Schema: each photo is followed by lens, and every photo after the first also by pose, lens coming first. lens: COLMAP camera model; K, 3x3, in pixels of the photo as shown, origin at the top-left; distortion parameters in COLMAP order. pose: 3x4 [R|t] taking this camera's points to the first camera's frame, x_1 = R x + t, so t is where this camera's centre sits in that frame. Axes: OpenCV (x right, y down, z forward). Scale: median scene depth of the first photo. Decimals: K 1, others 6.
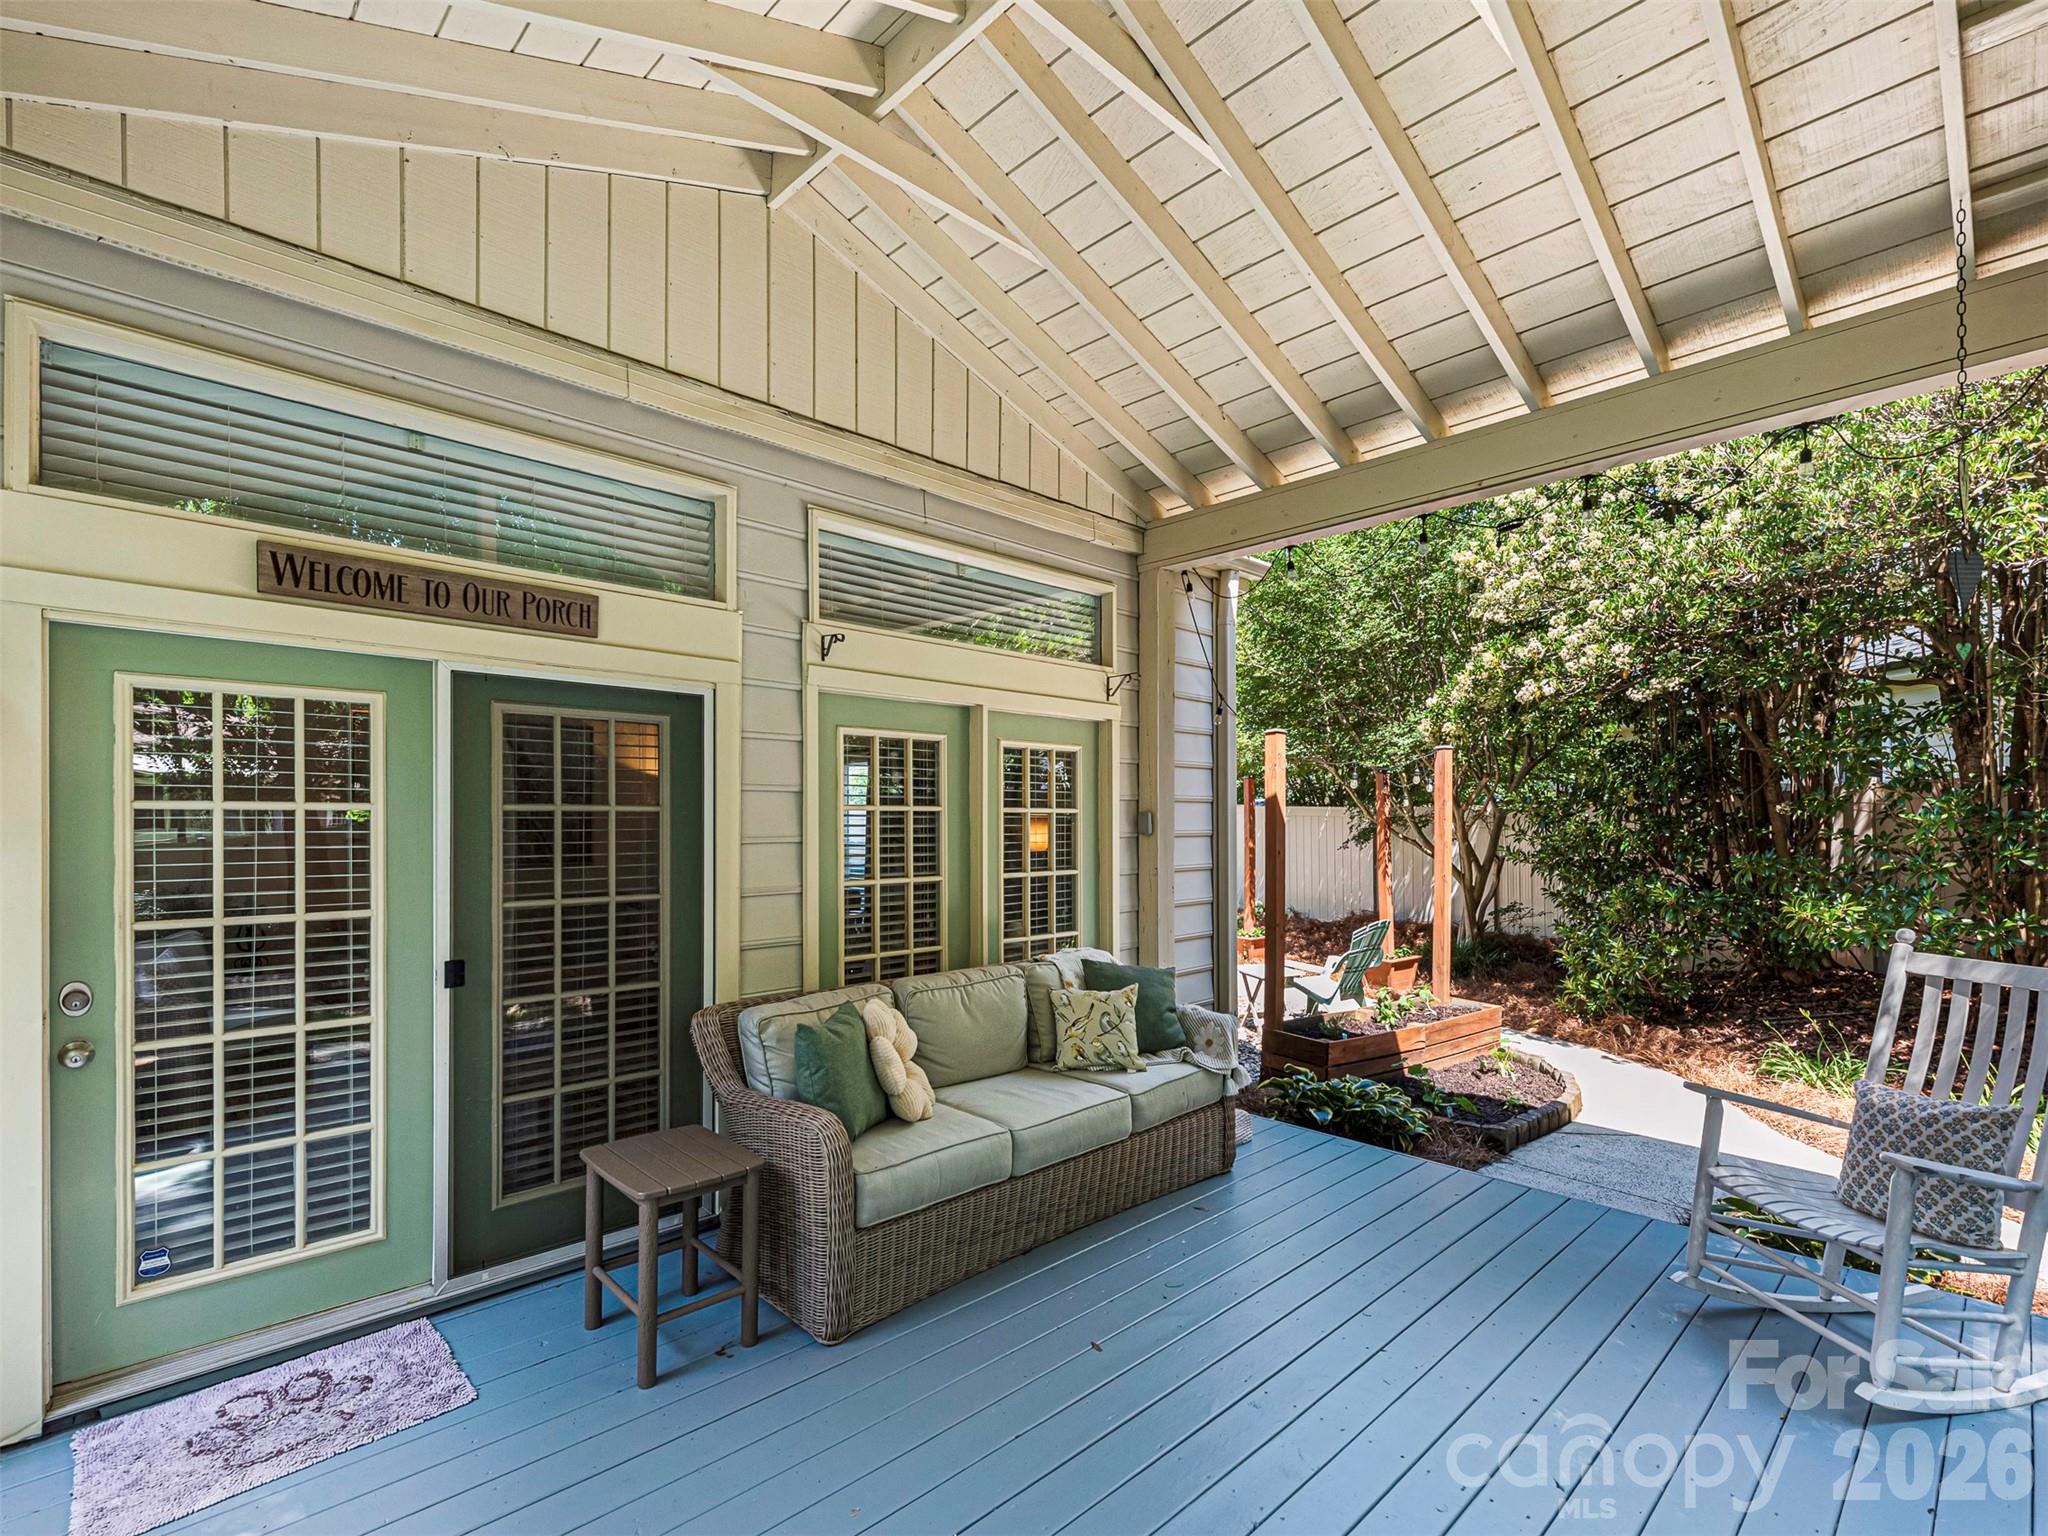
lens RADIAL K [[927.7, 0, 968.5], [0, 927.7, 824.7], [0, 0, 1]] dist [0.013125, -0.005278]
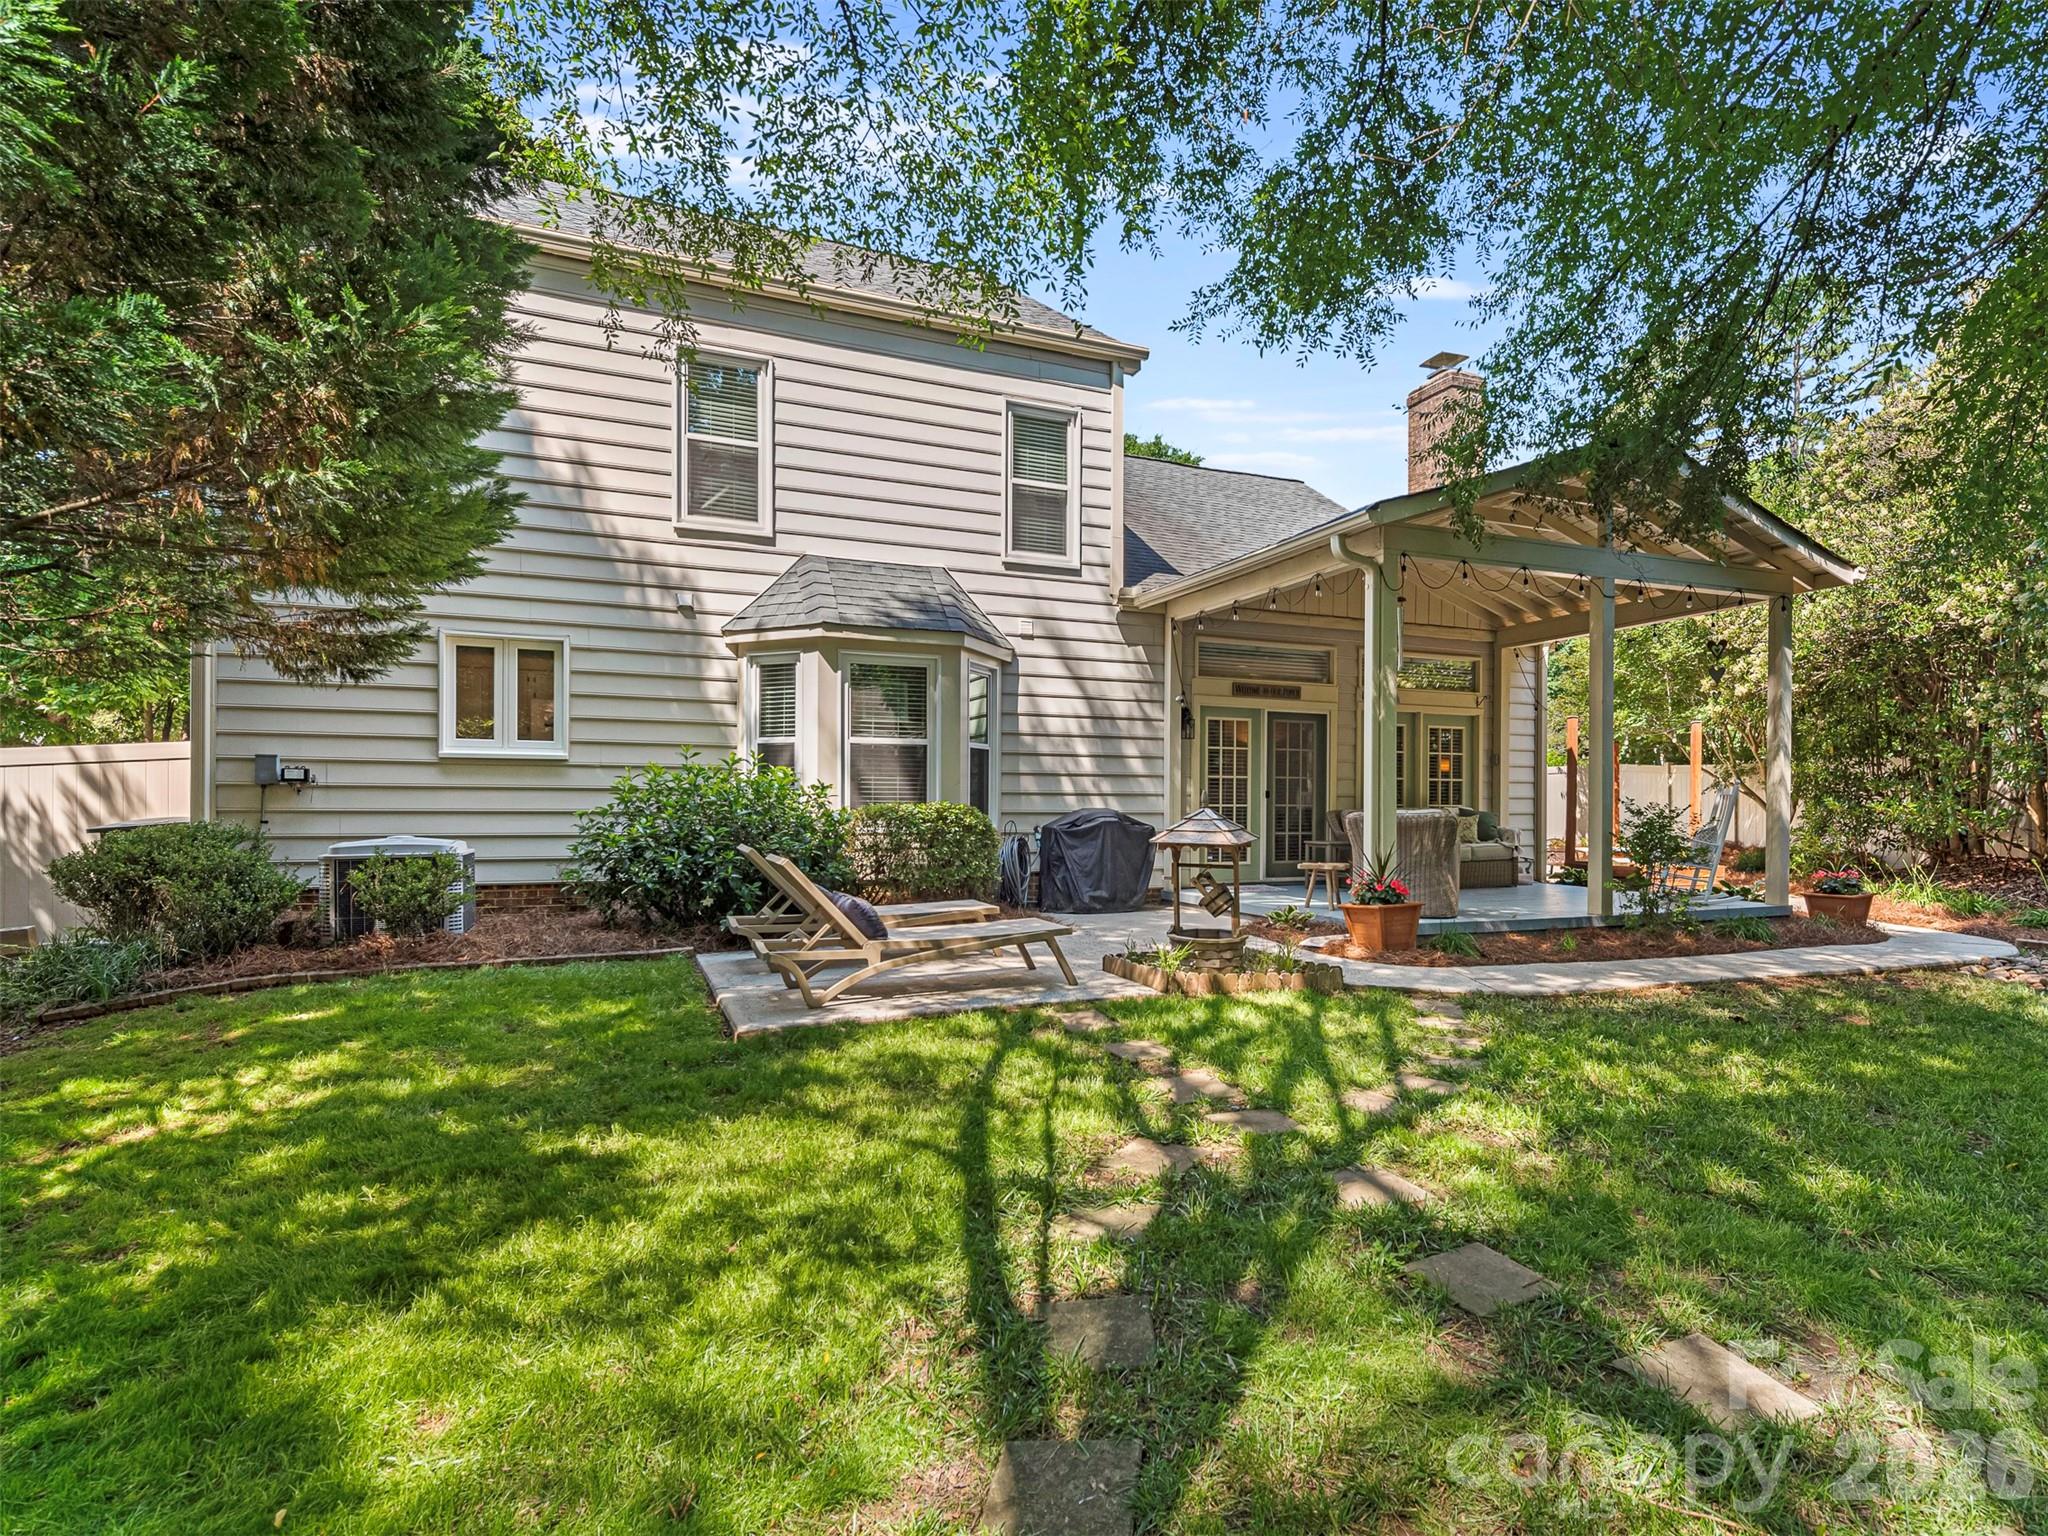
lens RADIAL K [[1075.1, 0, 1038.4], [0, 1075.1, 810.9], [0, 0, 1]] dist [0.015154, -0.000364]
pose [[0.950556, 0.009669, -0.310402, -0.056330], [-0.008443, 0.999950, 0.005294, 0.123574], [0.310438, -0.002412, 0.950591, -1.934841]]
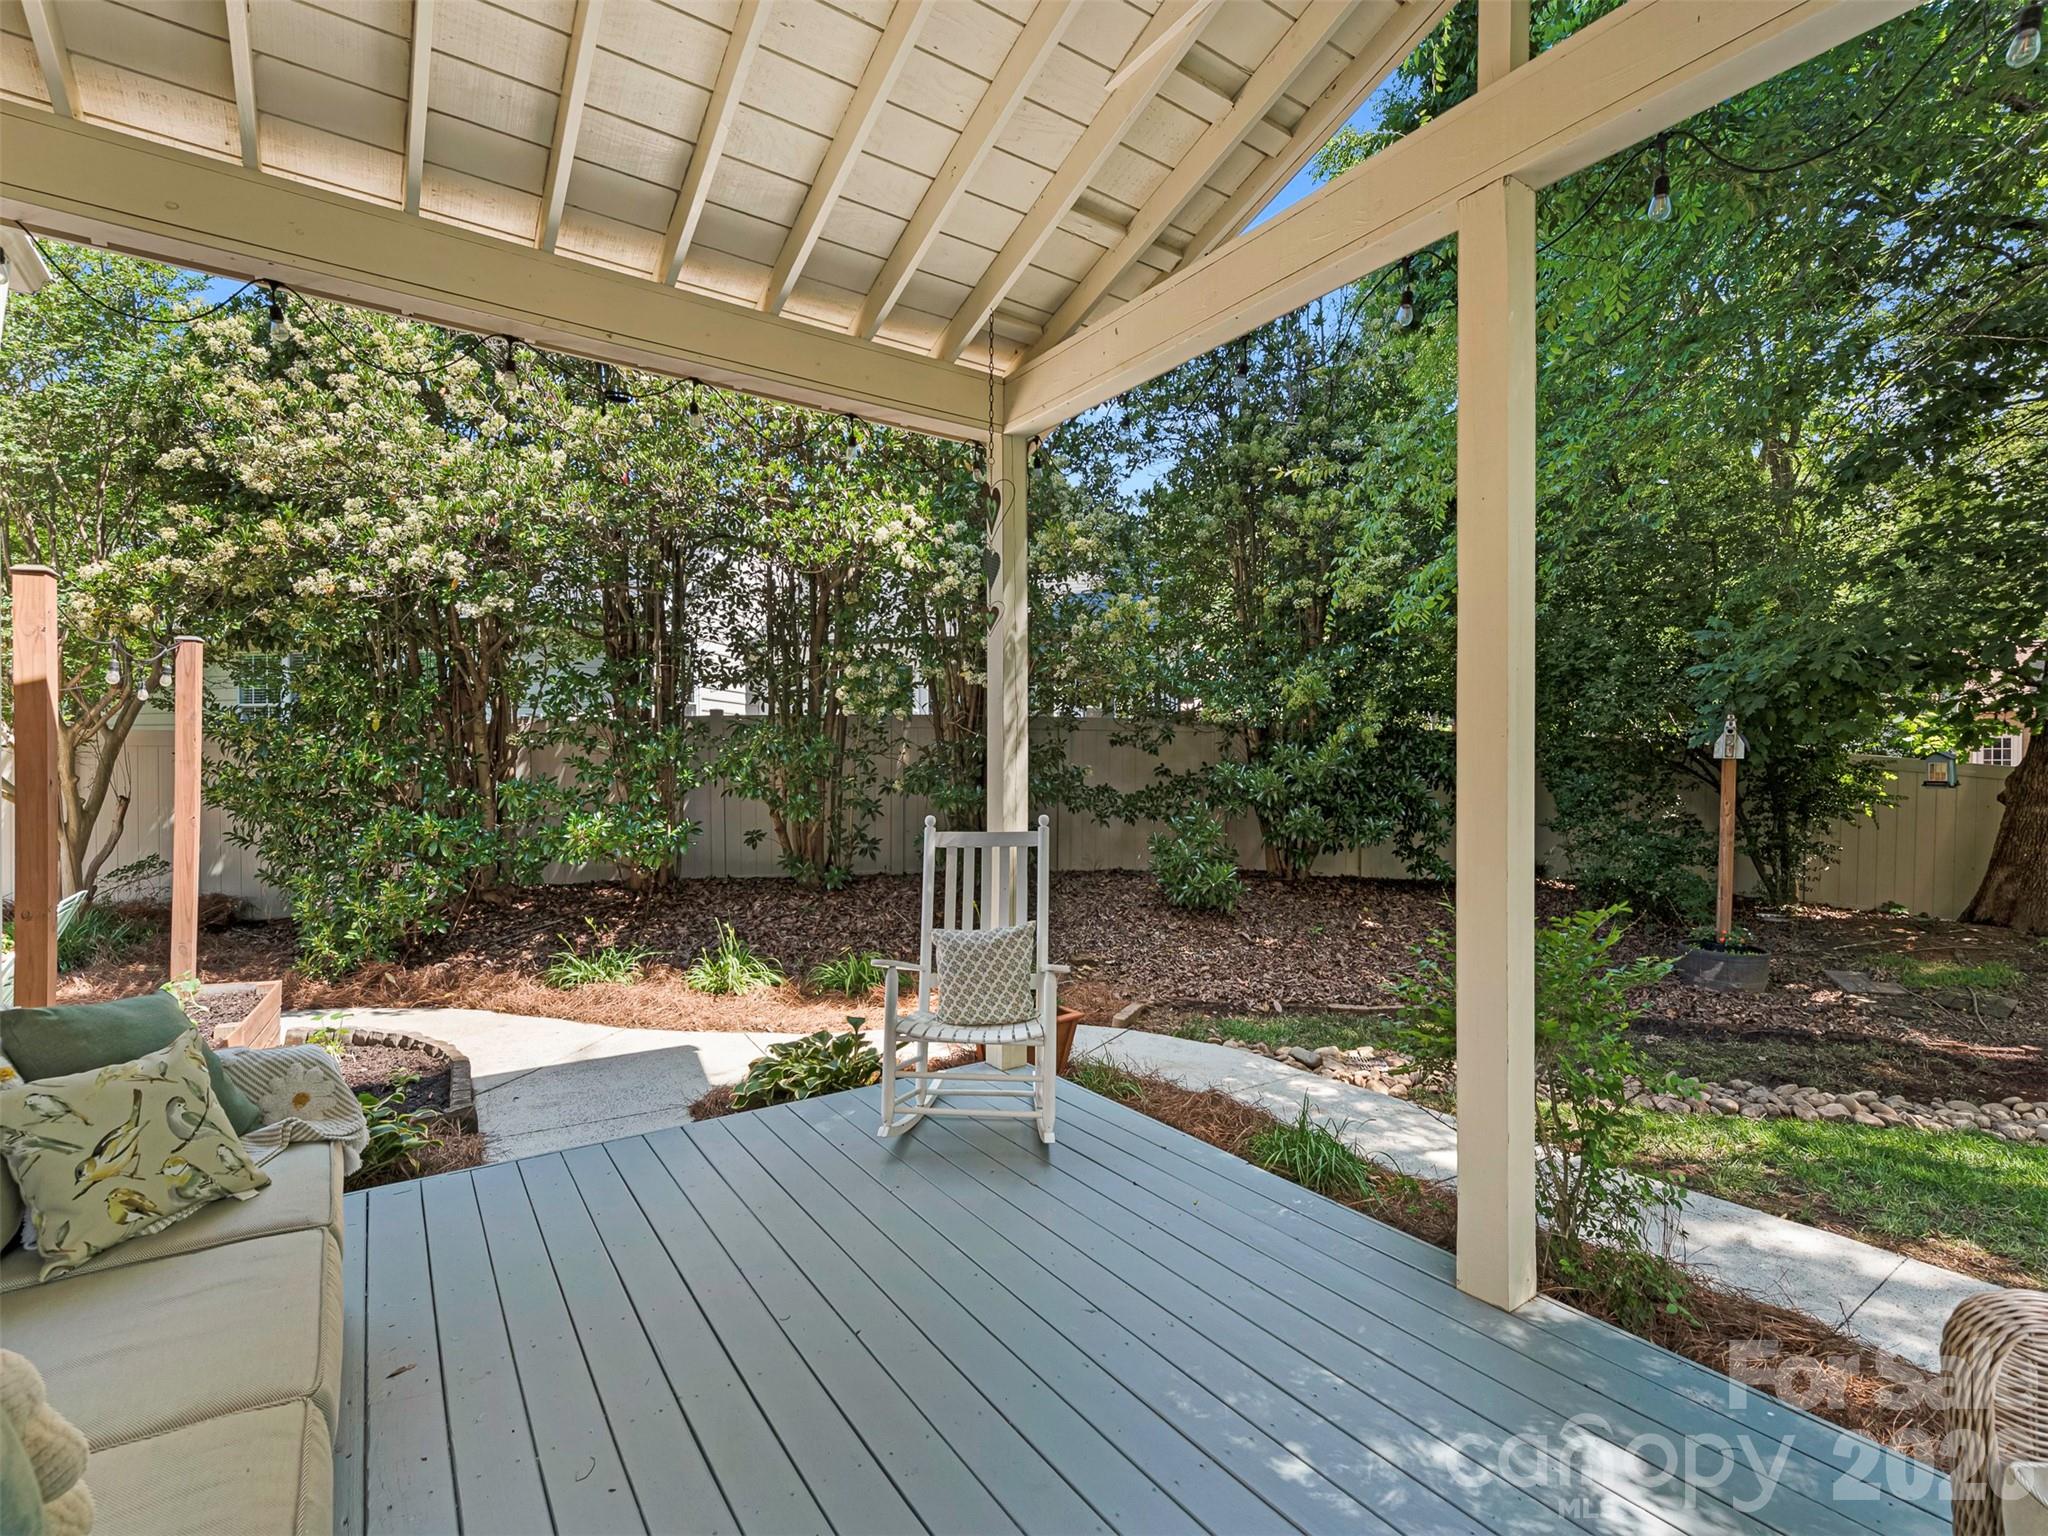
lens RADIAL K [[982.1, 0, 990.3], [0, 982.1, 779.3], [0, 0, 1]] dist [0.011606, -0.000827]
pose [[0.146944, -0.004760, 0.989133, -0.228163], [-0.002119, 0.999985, 0.005127, 0.030112], [-0.989143, -0.002849, 0.146931, 0.414617]]
